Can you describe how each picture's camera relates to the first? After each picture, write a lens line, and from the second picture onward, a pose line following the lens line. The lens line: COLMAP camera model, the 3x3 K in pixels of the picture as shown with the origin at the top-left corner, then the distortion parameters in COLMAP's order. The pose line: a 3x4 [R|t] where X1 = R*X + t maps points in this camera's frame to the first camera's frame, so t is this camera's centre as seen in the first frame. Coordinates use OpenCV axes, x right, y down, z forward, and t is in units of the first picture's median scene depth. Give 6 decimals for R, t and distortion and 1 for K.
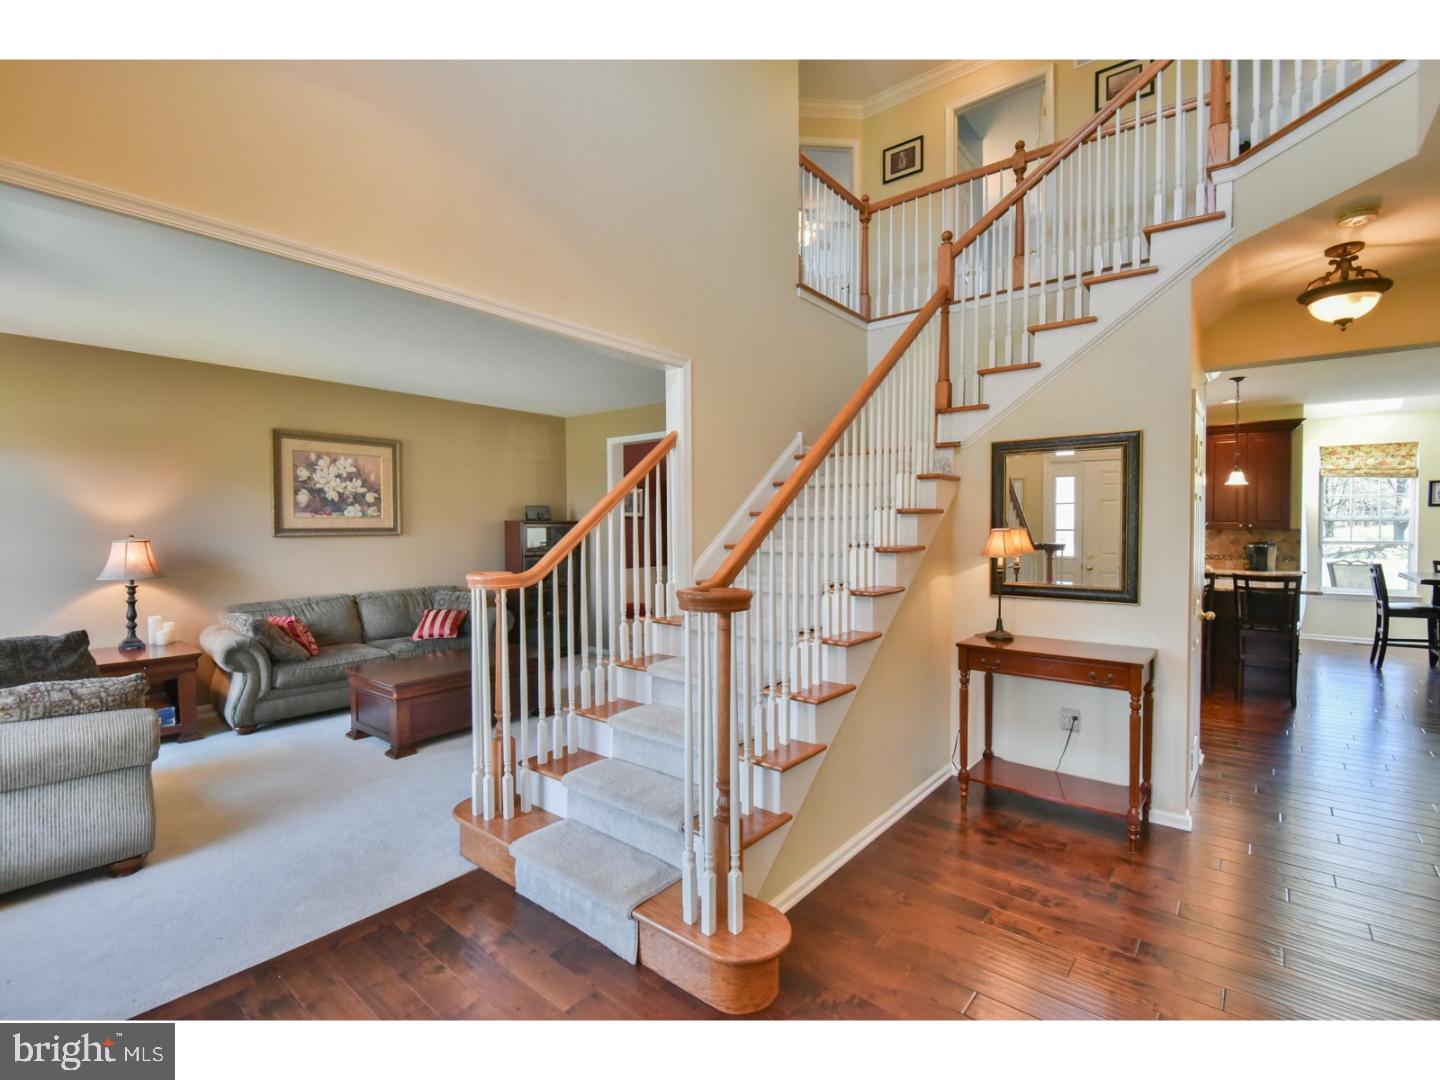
lens RADIAL K [[647.9, 0, 721.6], [0, 647.9, 543.1], [0, 0, 1]] dist [0.000502, -0.007407]
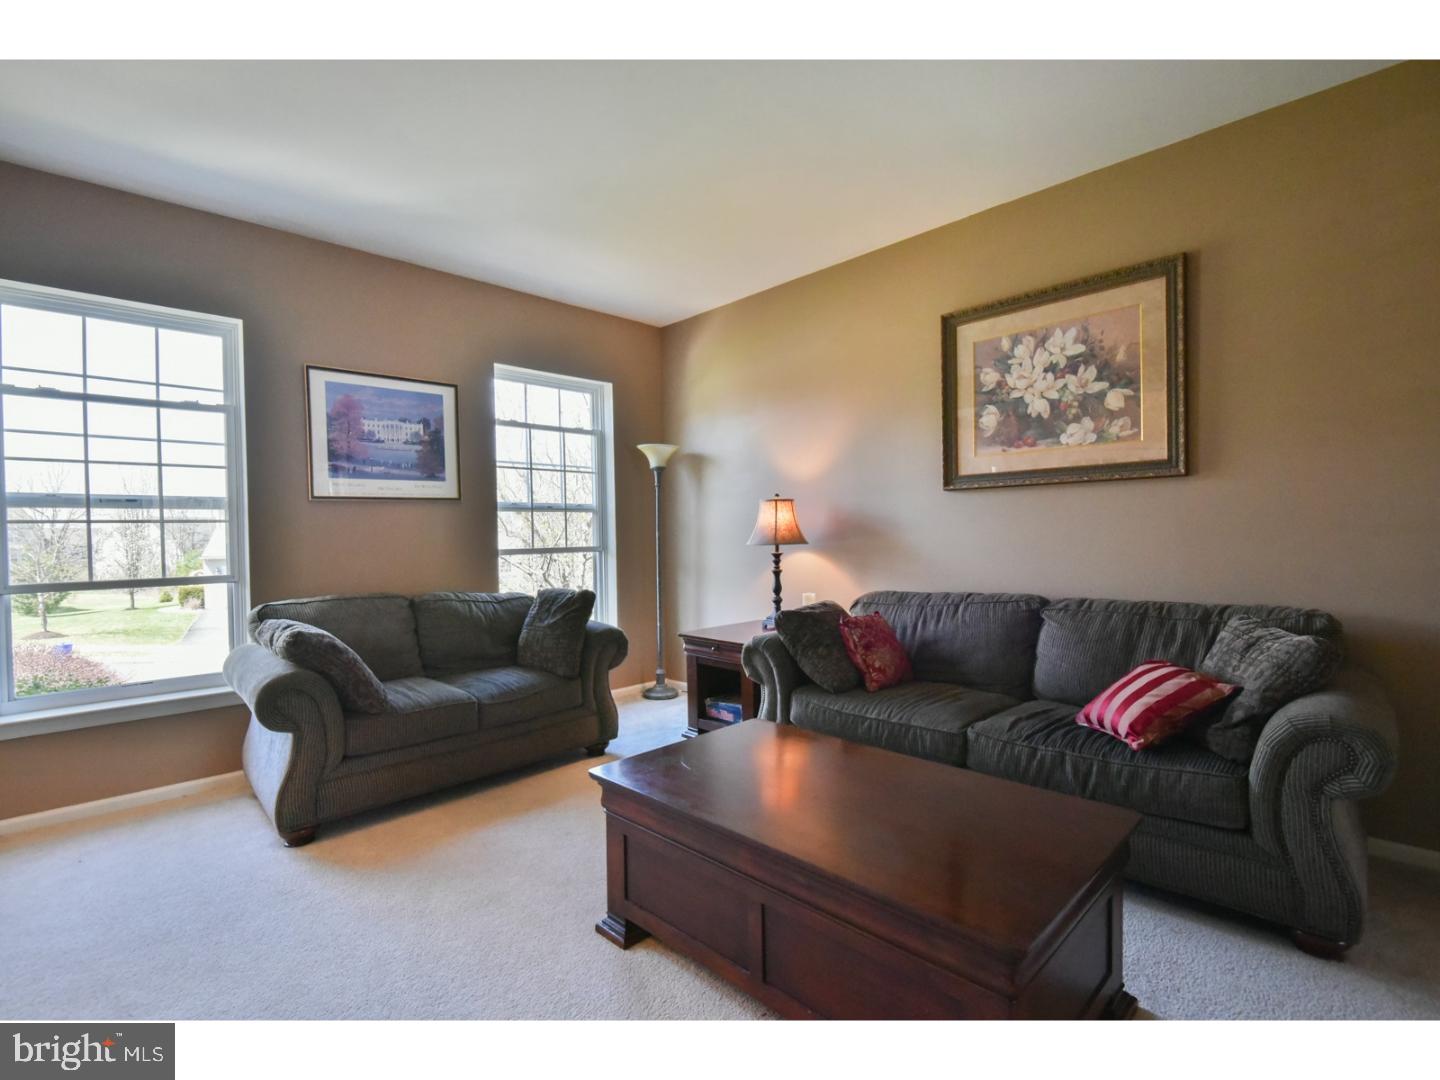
lens RADIAL K [[691.2, 0, 720.0], [0, 691.2, 540.0], [0, 0, 1]] dist [0.018928, -0.000167]
pose [[-0.117254, 0.015951, -0.992974, -0.005765], [-0.008796, 0.999815, 0.017100, 0.028340], [0.993063, 0.010739, -0.117092, 0.854332]]
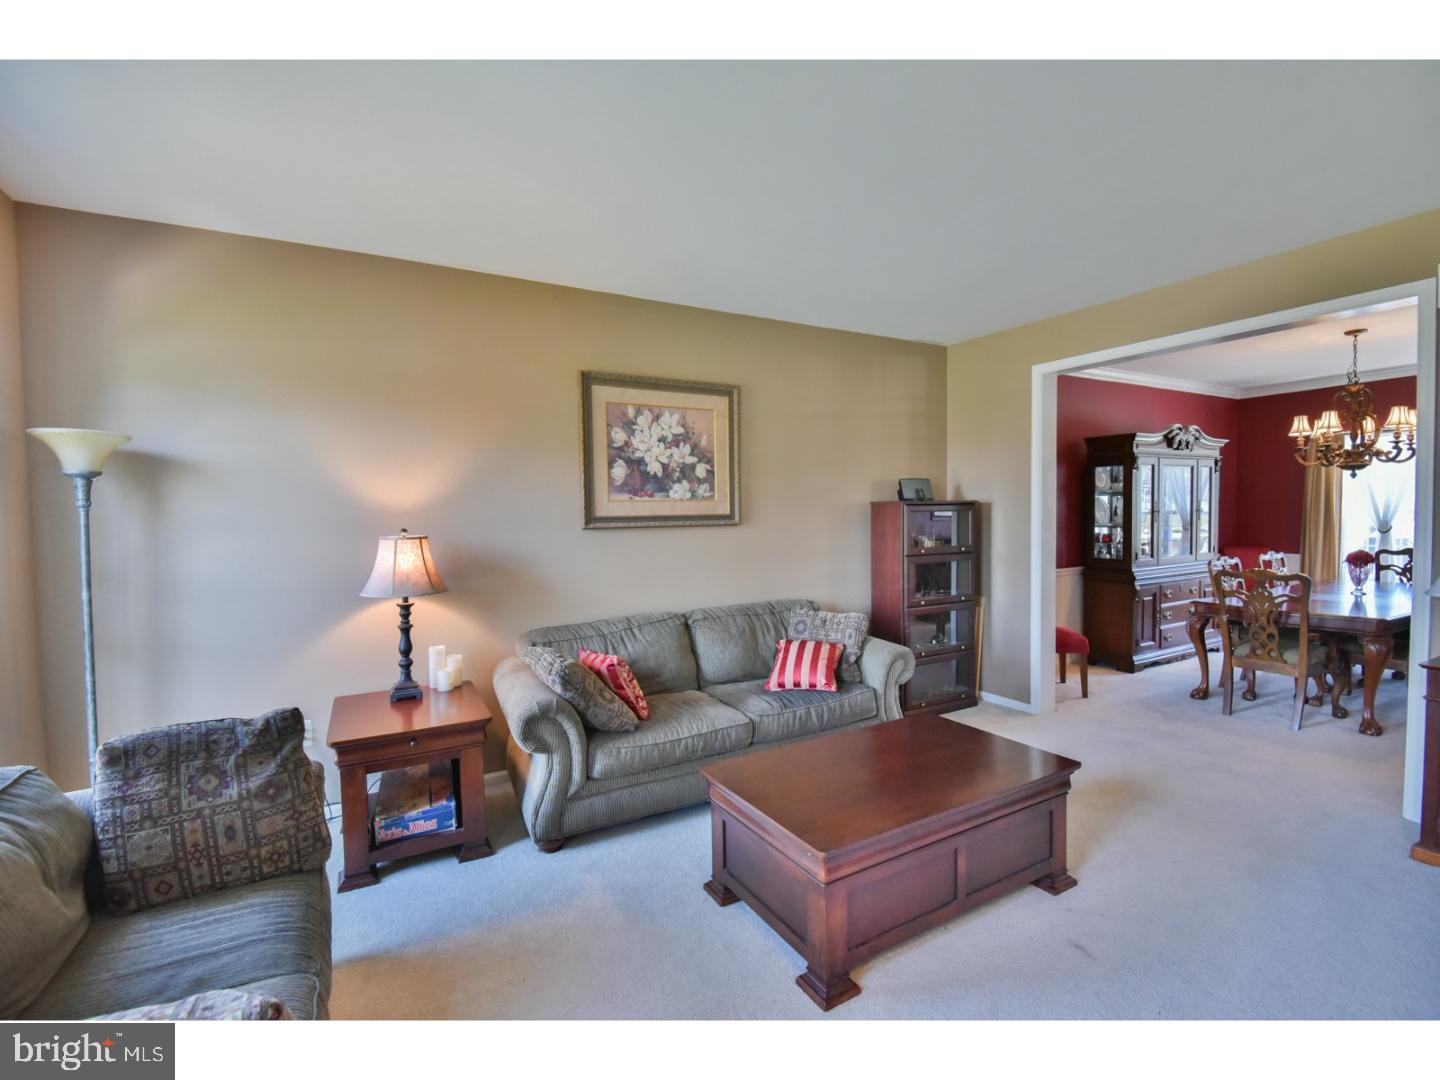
lens RADIAL K [[650.5, 0, 726.4], [0, 650.5, 542.8], [0, 0, 1]] dist [0.040214, -0.000114]
pose [[0.934648, 0.006495, -0.355514, -0.299480], [0.001260, 0.999766, 0.021580, -0.009666], [0.355571, -0.020618, 0.934422, 0.399634]]
